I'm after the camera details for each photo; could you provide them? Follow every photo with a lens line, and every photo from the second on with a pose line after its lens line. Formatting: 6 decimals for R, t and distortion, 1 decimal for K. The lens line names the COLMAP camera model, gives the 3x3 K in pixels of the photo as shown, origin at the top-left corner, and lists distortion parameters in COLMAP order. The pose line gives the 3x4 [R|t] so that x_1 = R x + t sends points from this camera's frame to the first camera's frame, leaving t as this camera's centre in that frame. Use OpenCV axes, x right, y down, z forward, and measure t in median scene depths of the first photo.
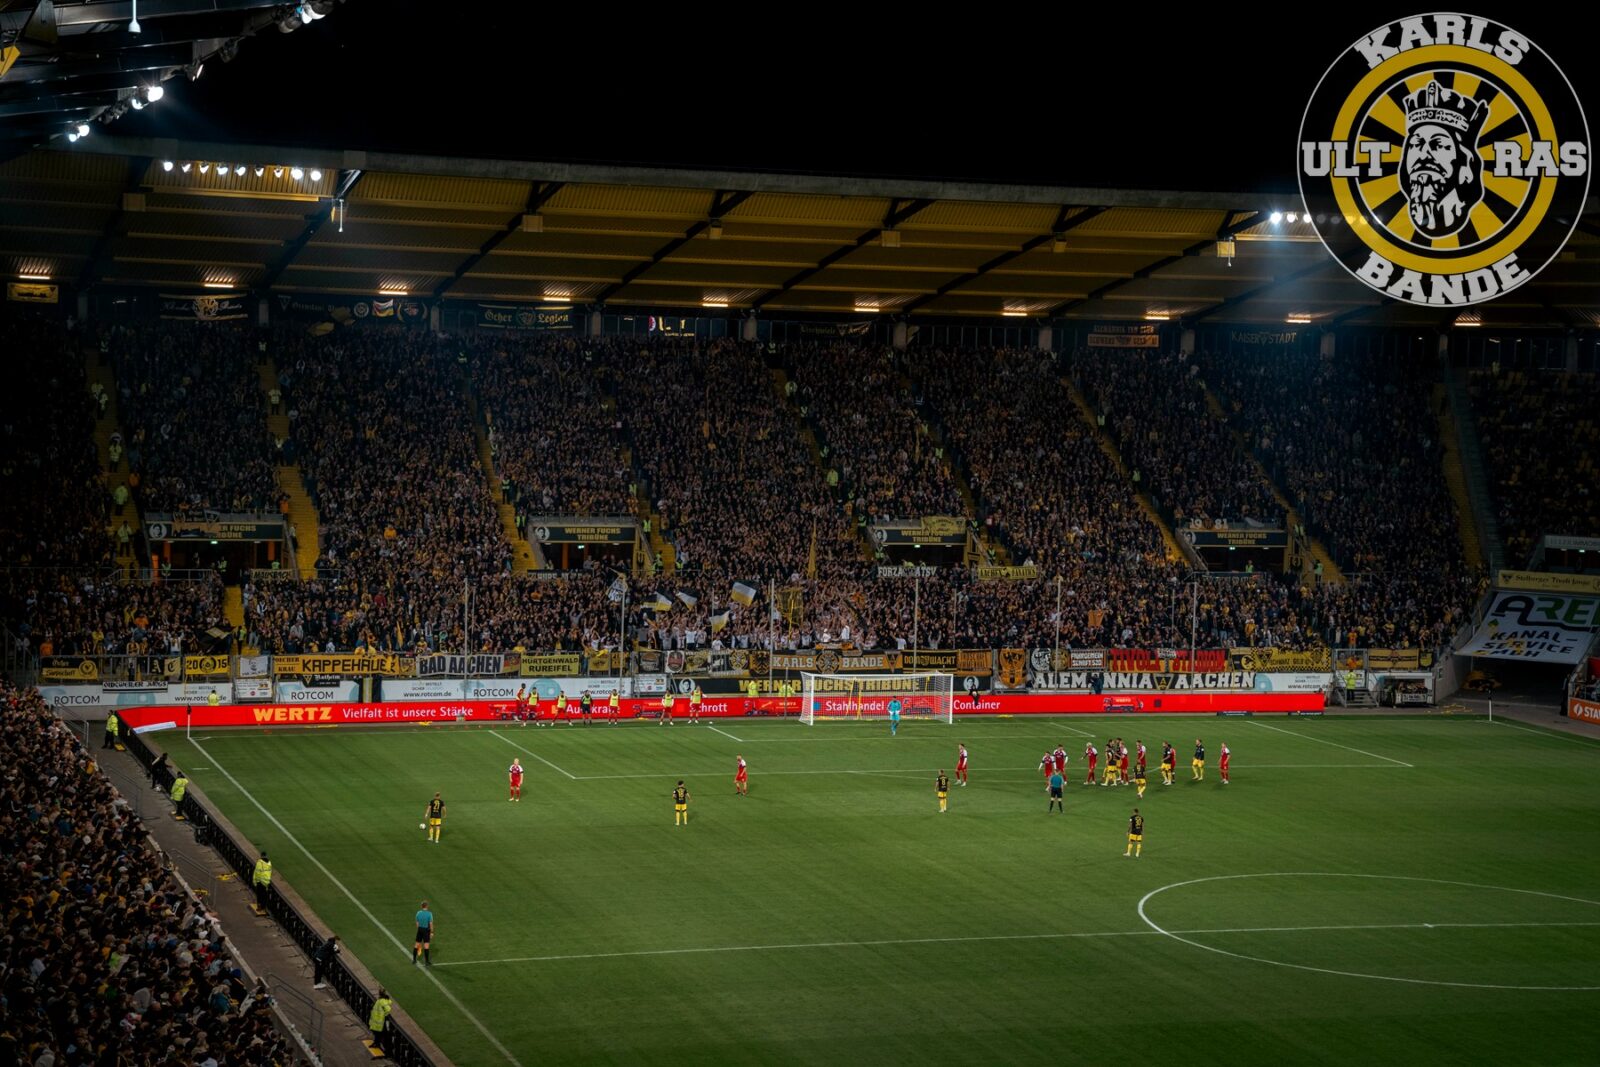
lens RADIAL K [[2980.8, 0, 776.9], [0, 2980.8, 506.0], [0, 0, 1]] dist [0.541358, 0.000000]
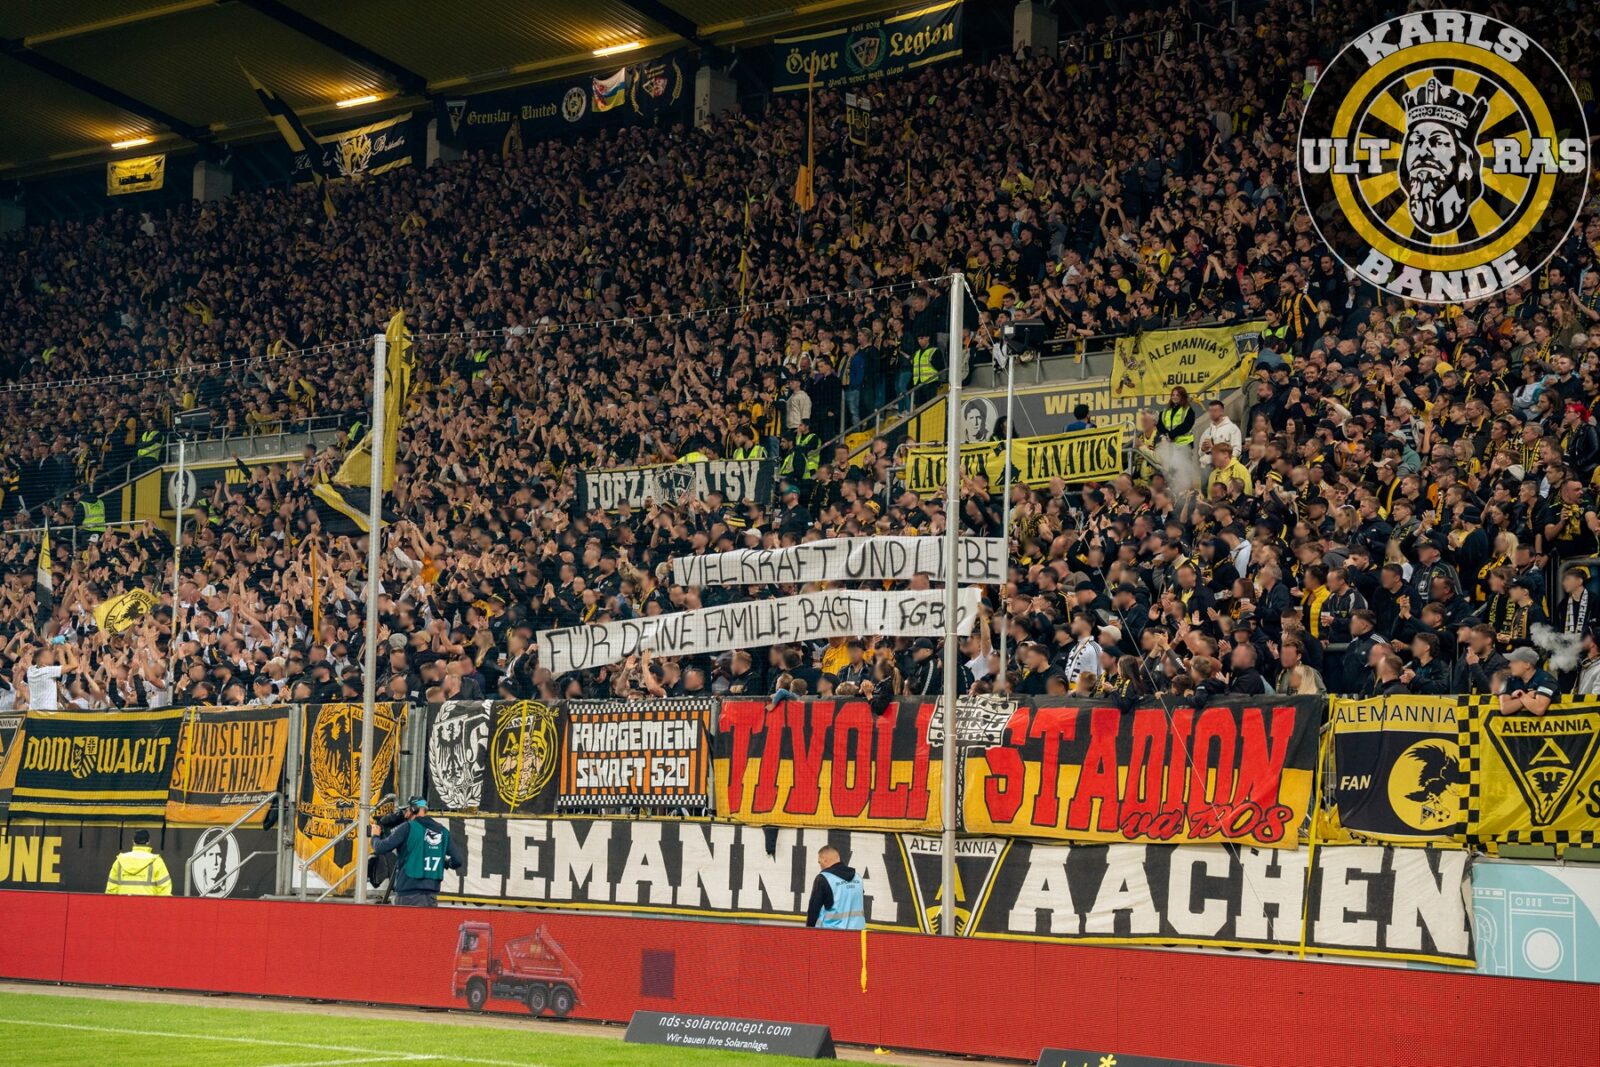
lens RADIAL K [[2980.8, 0, 797.0], [0, 2980.8, 526.5], [0, 0, 1]] dist [0.541358, 0.000000]
pose [[0.485211, -0.100436, -0.868610, 0.276190], [-0.059509, 0.987285, -0.147401, 0.063705], [0.872370, 0.123211, 0.473065, 0.902528]]
